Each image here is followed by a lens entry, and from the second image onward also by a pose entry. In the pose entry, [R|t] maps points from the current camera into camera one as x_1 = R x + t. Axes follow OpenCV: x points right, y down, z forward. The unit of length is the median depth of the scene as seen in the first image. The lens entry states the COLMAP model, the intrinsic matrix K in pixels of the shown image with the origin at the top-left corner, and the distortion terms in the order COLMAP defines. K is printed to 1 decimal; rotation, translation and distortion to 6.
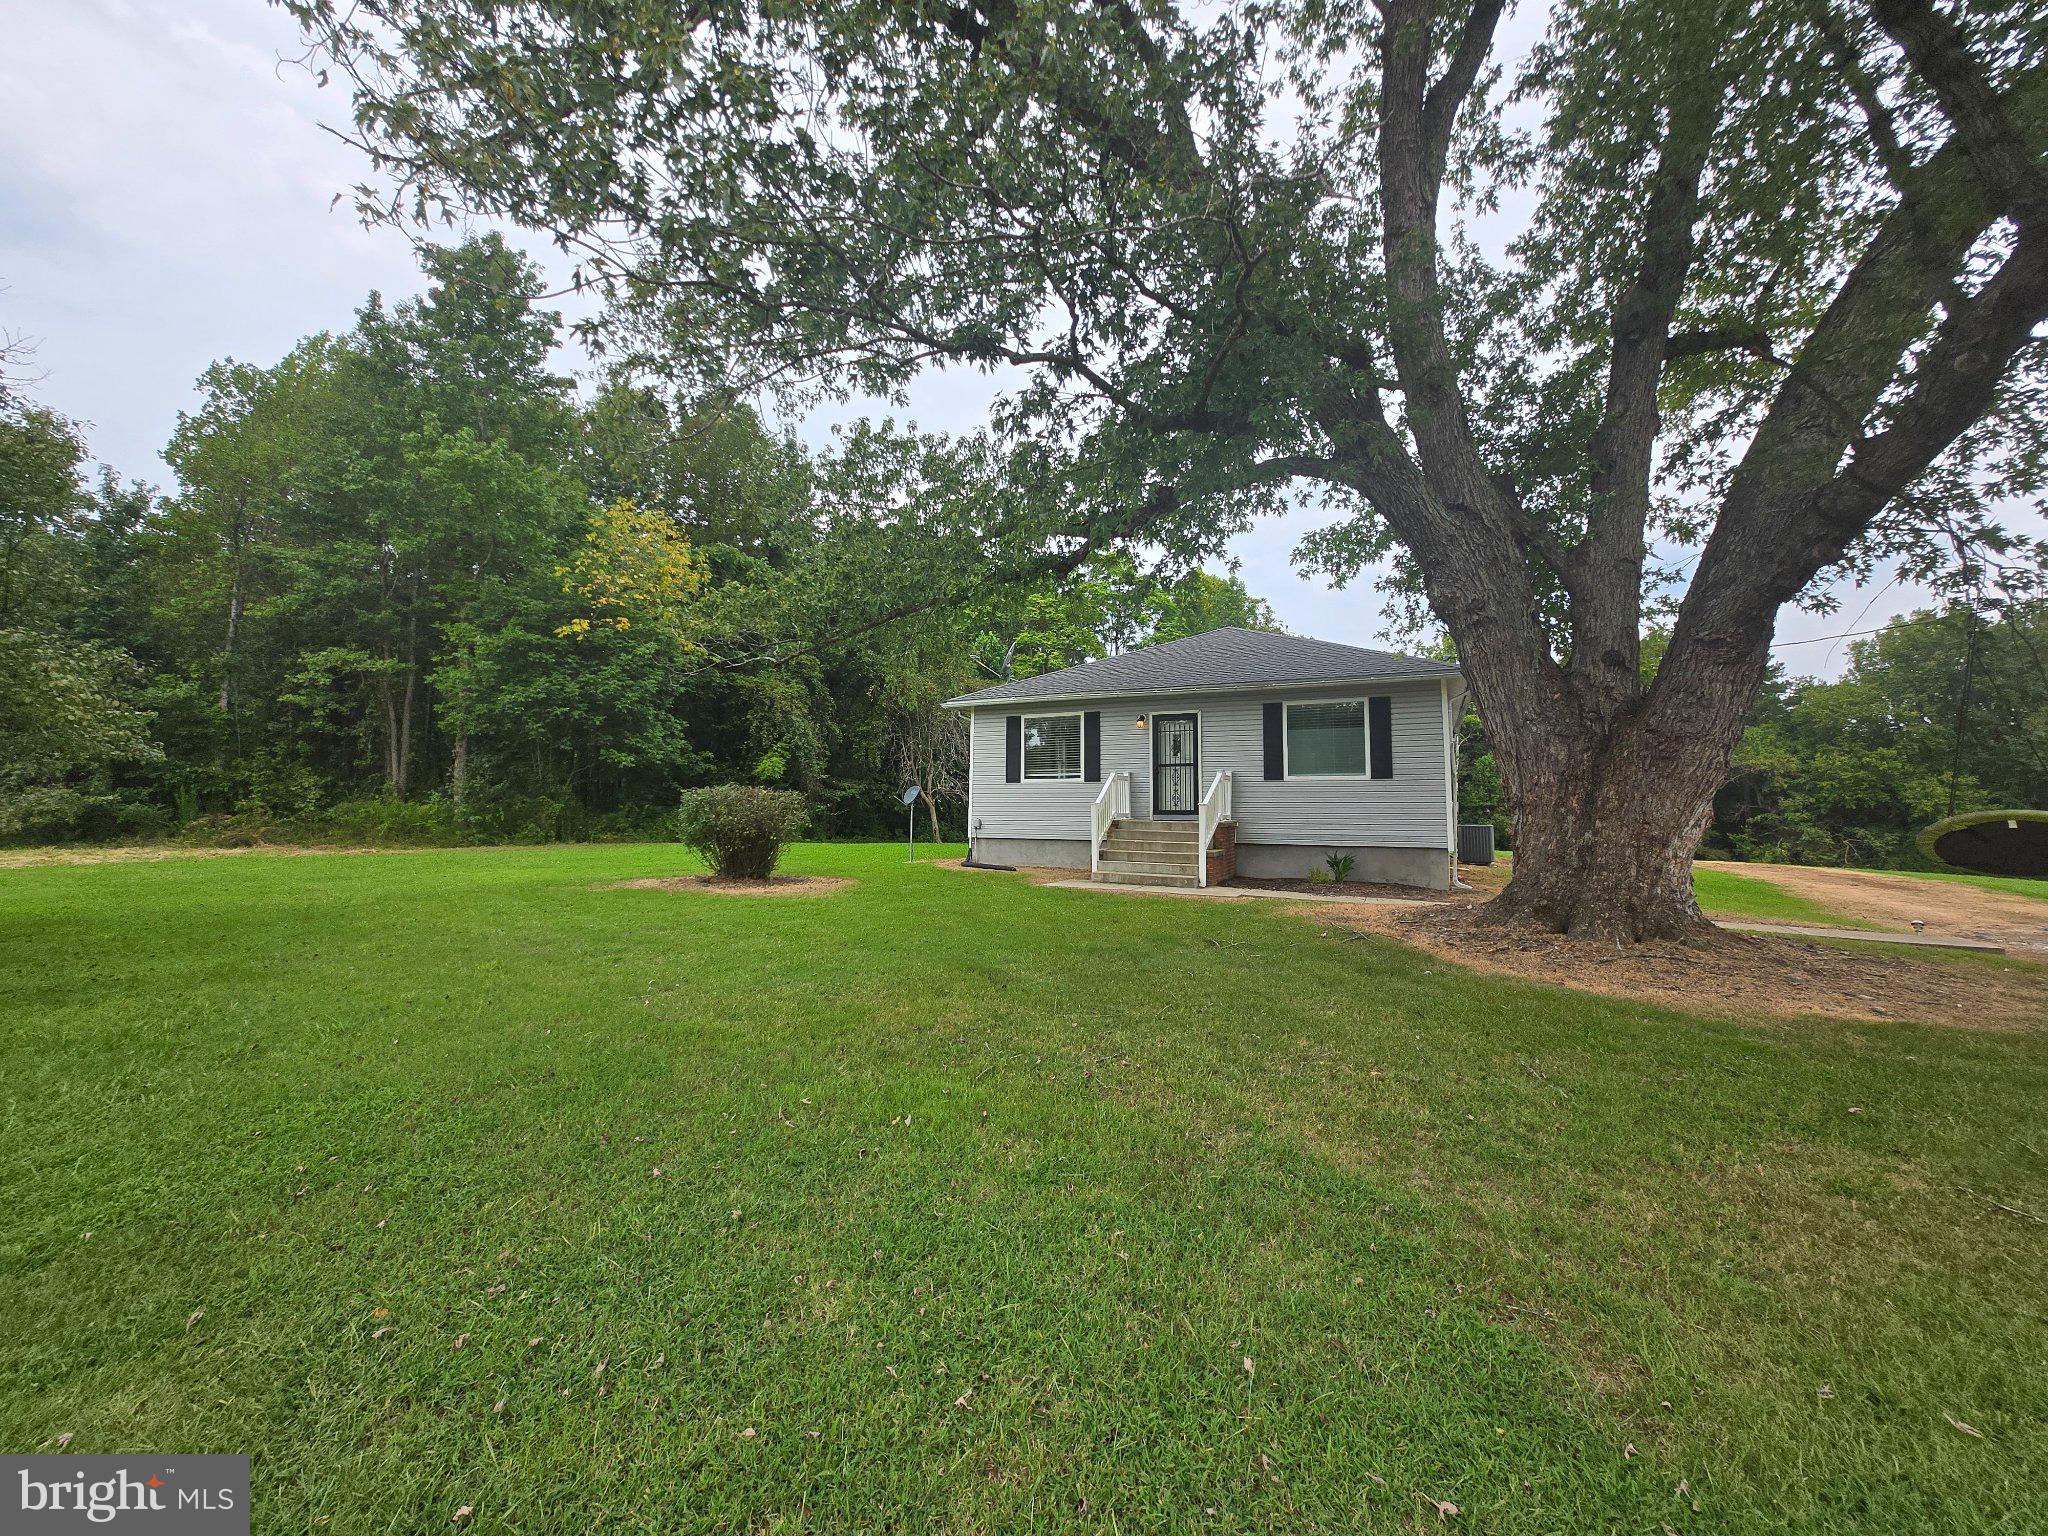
lens RADIAL K [[804.6, 0, 1049.5], [0, 804.6, 750.1], [0, 0, 1]] dist [0.001146, 0.000175]
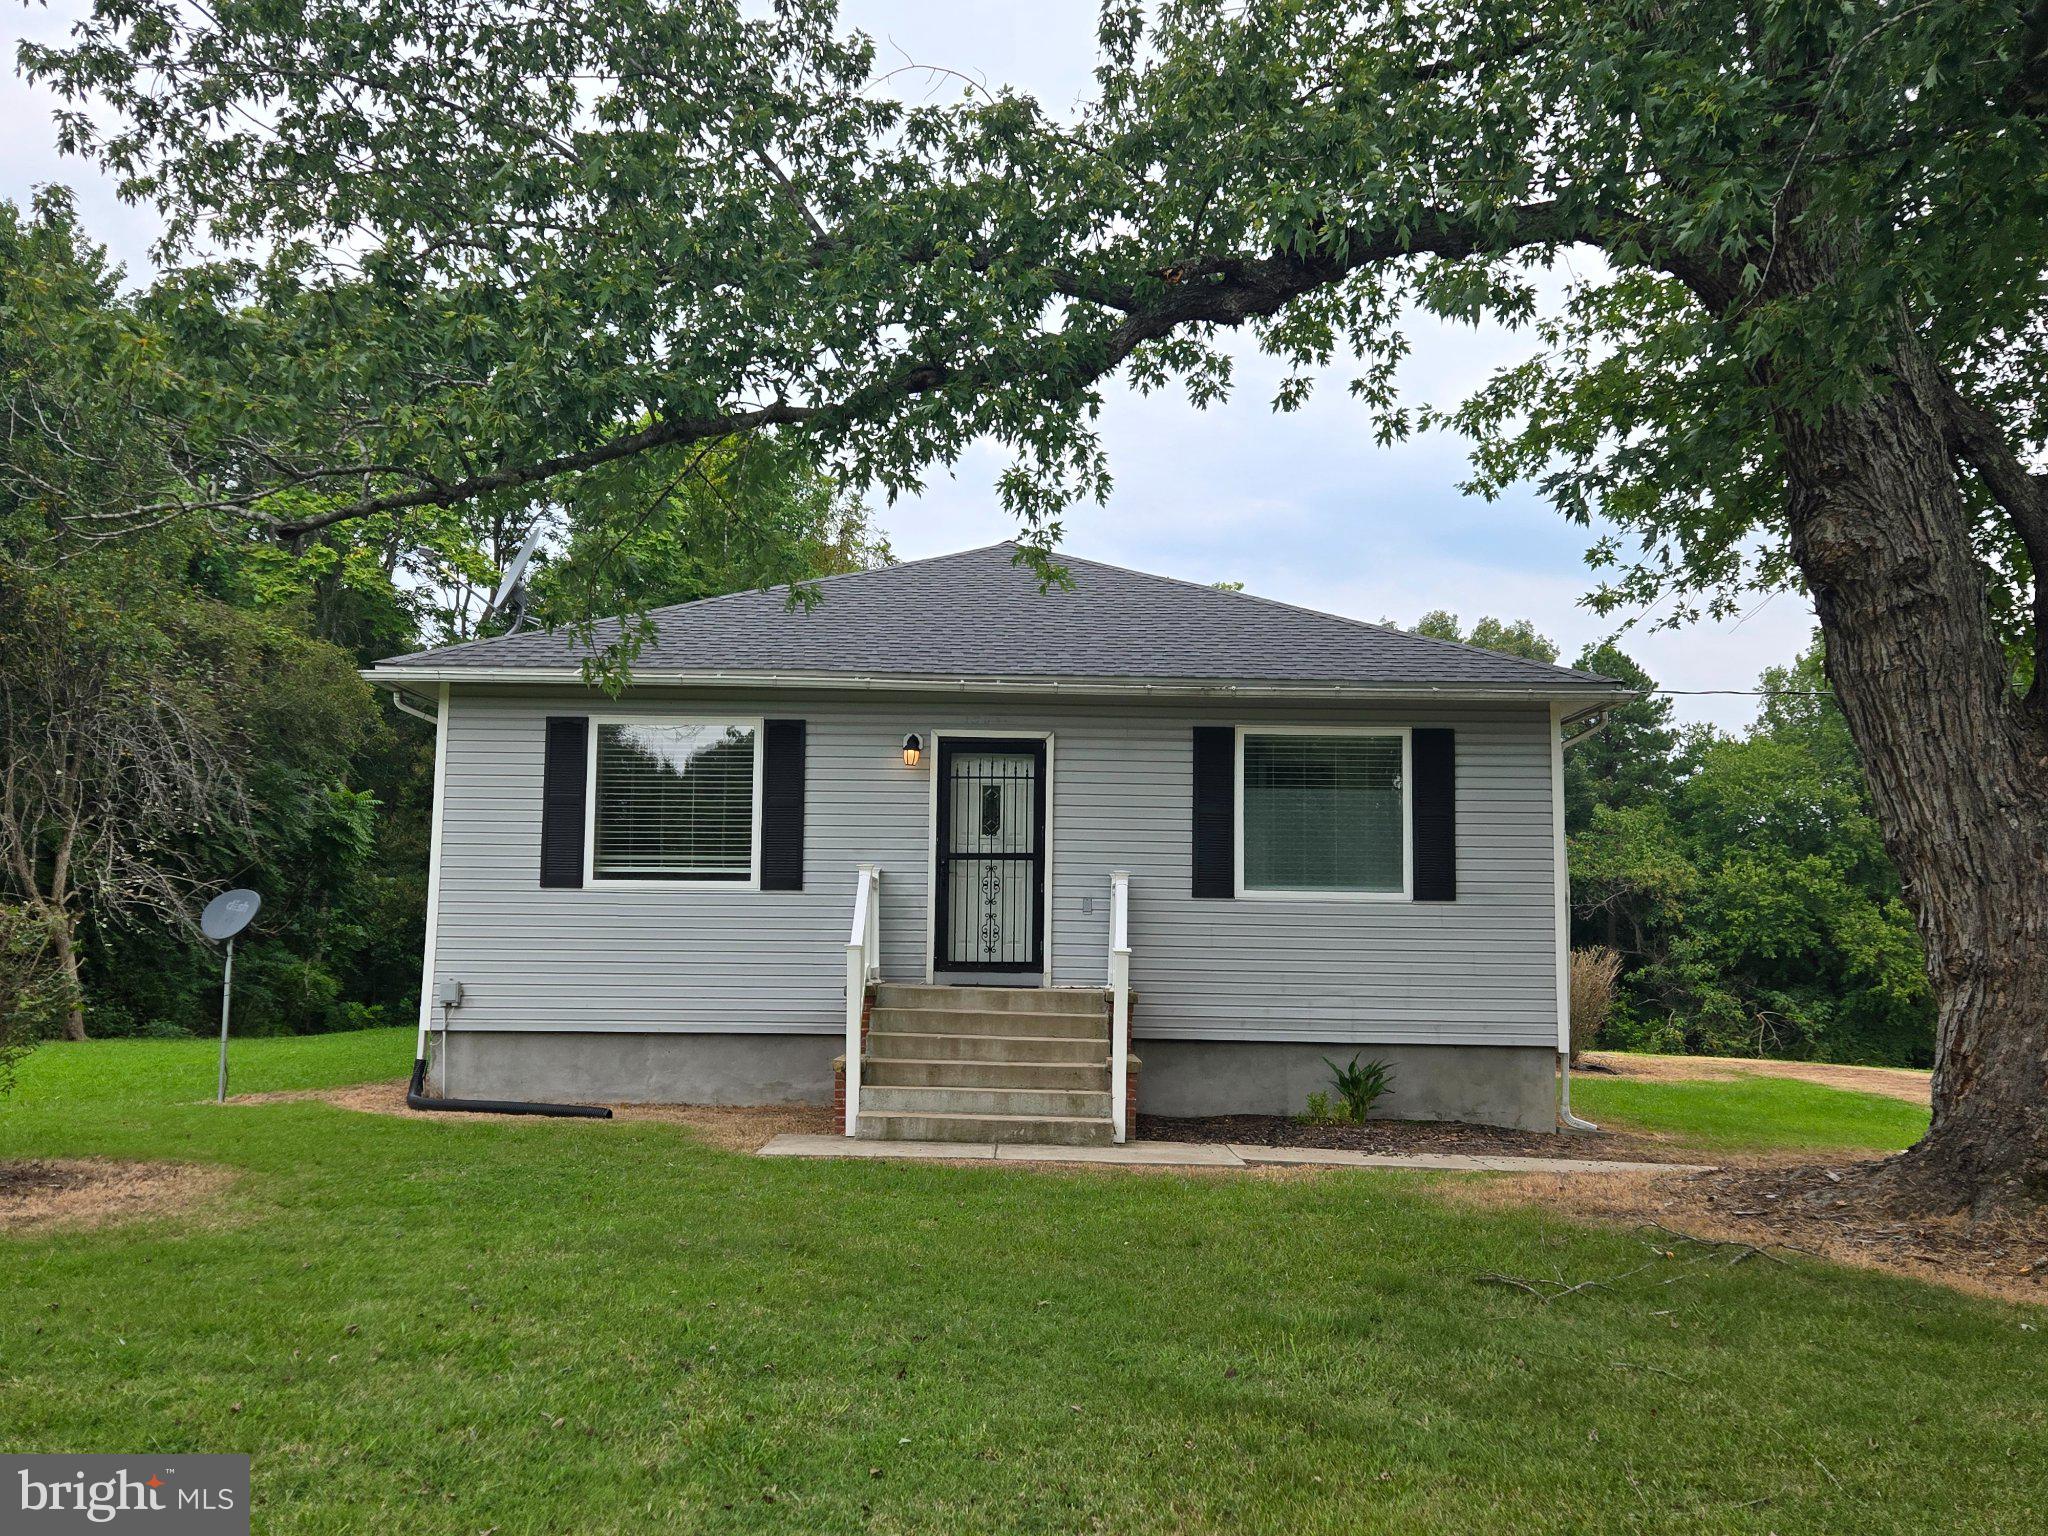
lens RADIAL K [[1834.0, 0, 1035.8], [0, 1834.0, 771.2], [0, 0, 1]] dist [0.048312, -0.001694]
pose [[0.904977, 0.051460, 0.422337, -0.225451], [-0.043159, 0.998641, -0.029199, 0.000623], [-0.423266, 0.008196, 0.905969, 0.097919]]
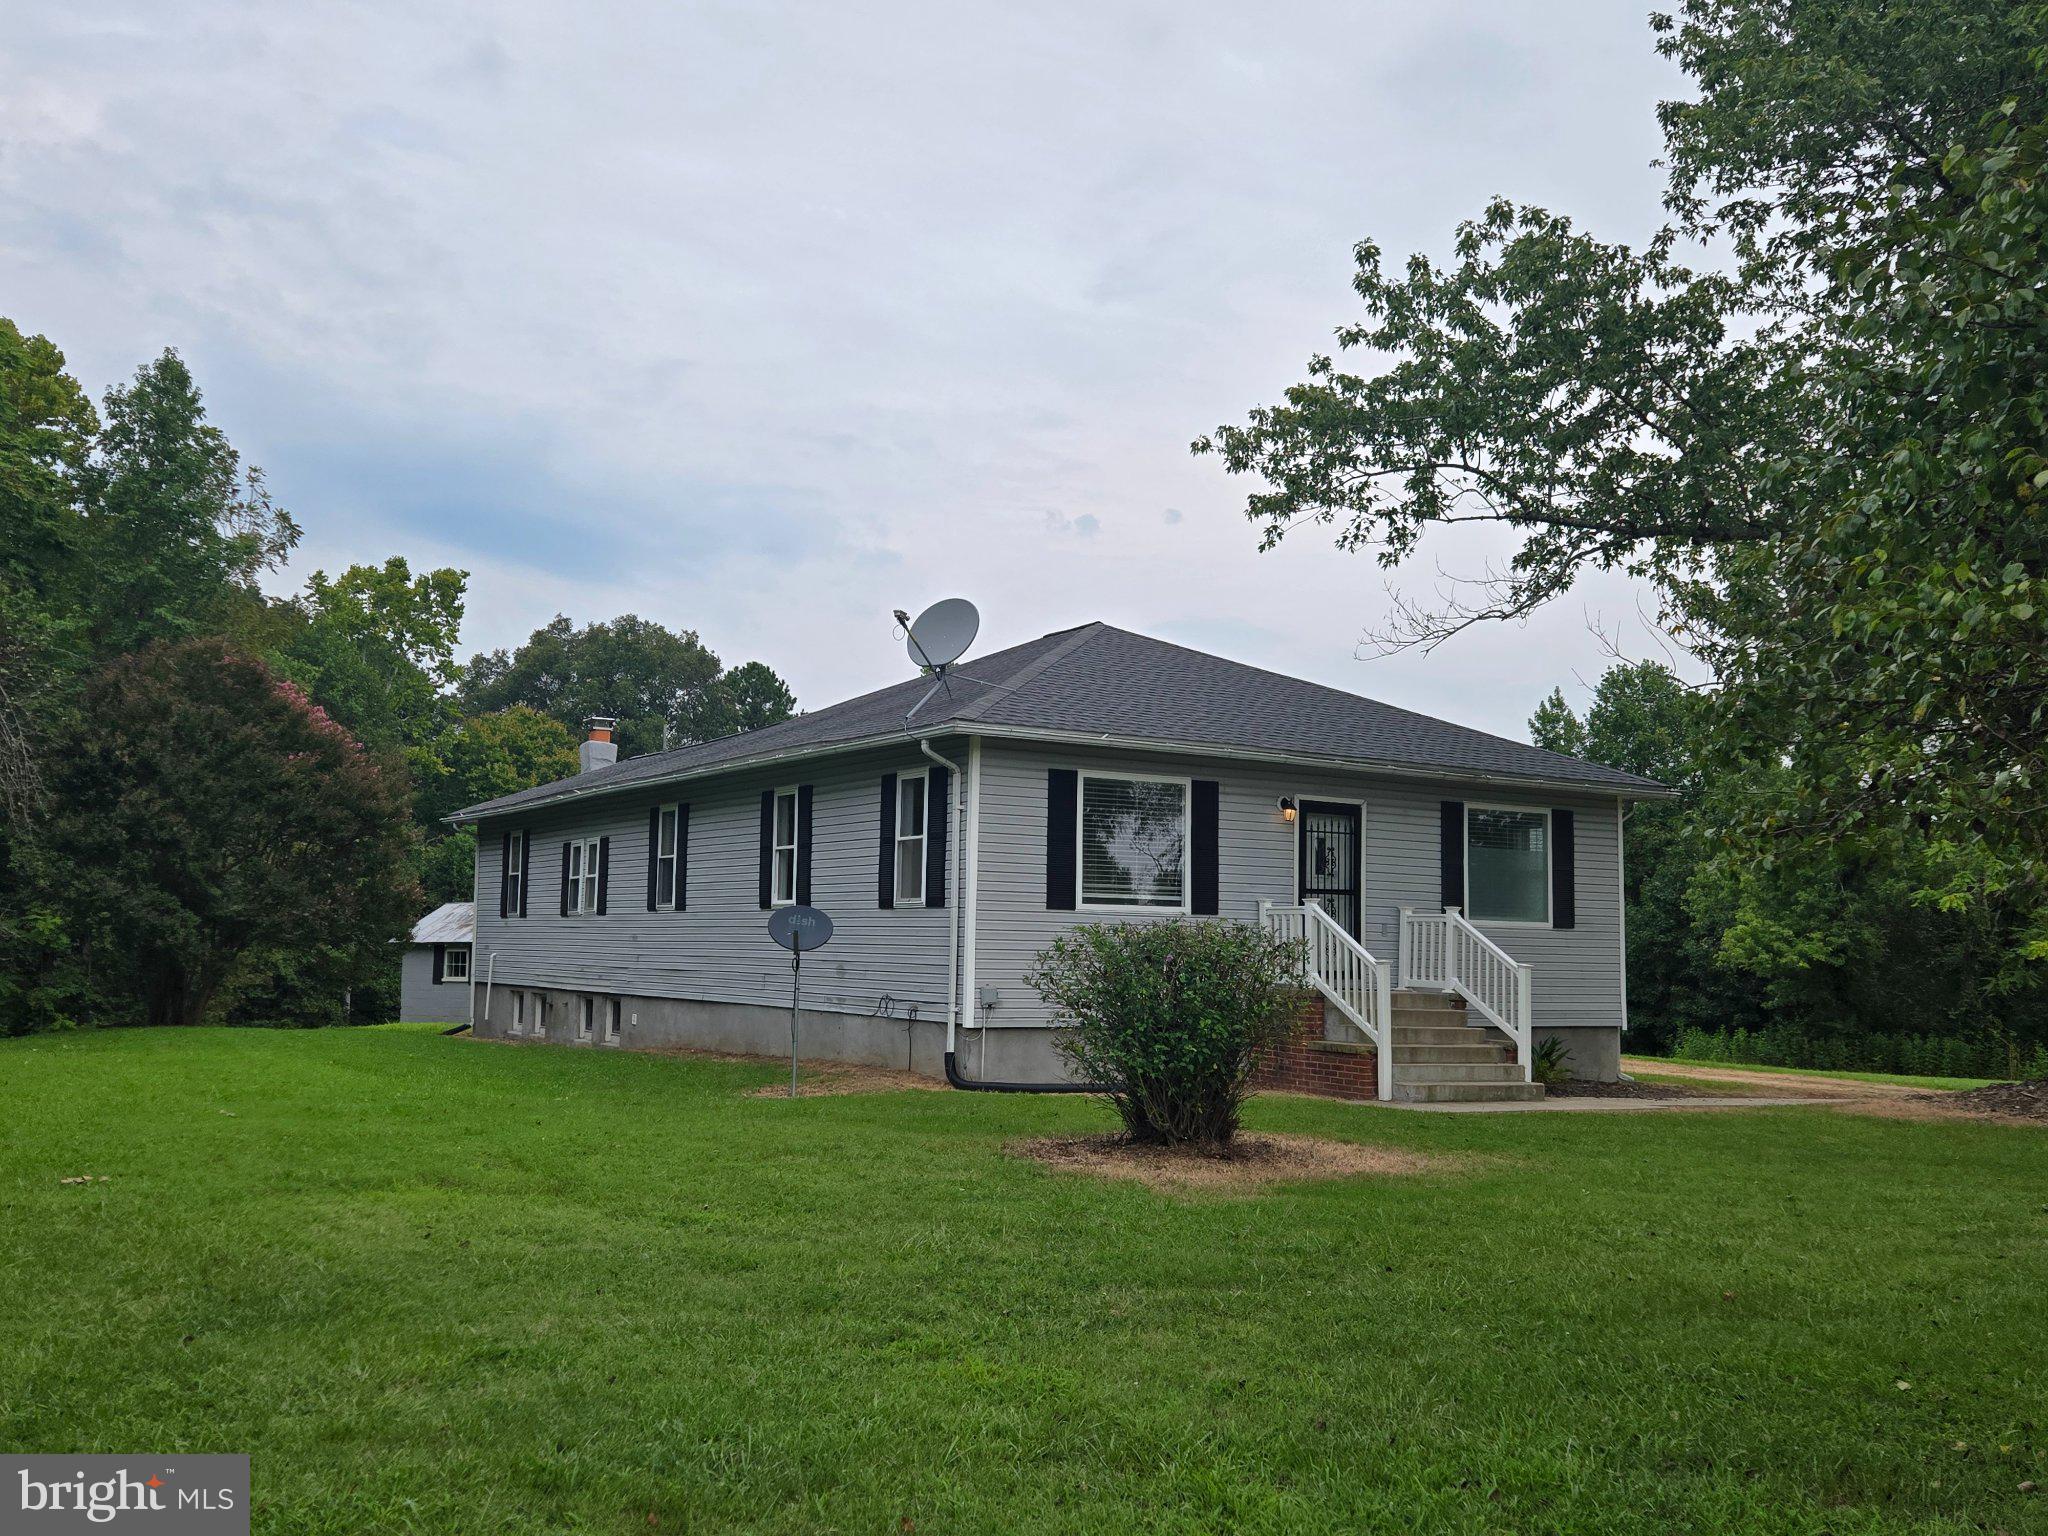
lens RADIAL K [[1834.0, 0, 1004.6], [0, 1834.0, 769.6], [0, 0, 1]] dist [0.048312, -0.001694]
pose [[0.562533, 0.092421, 0.821593, -1.006237], [-0.080219, 0.995145, -0.057019, 0.023965], [-0.822874, -0.033832, 0.567216, 0.427863]]
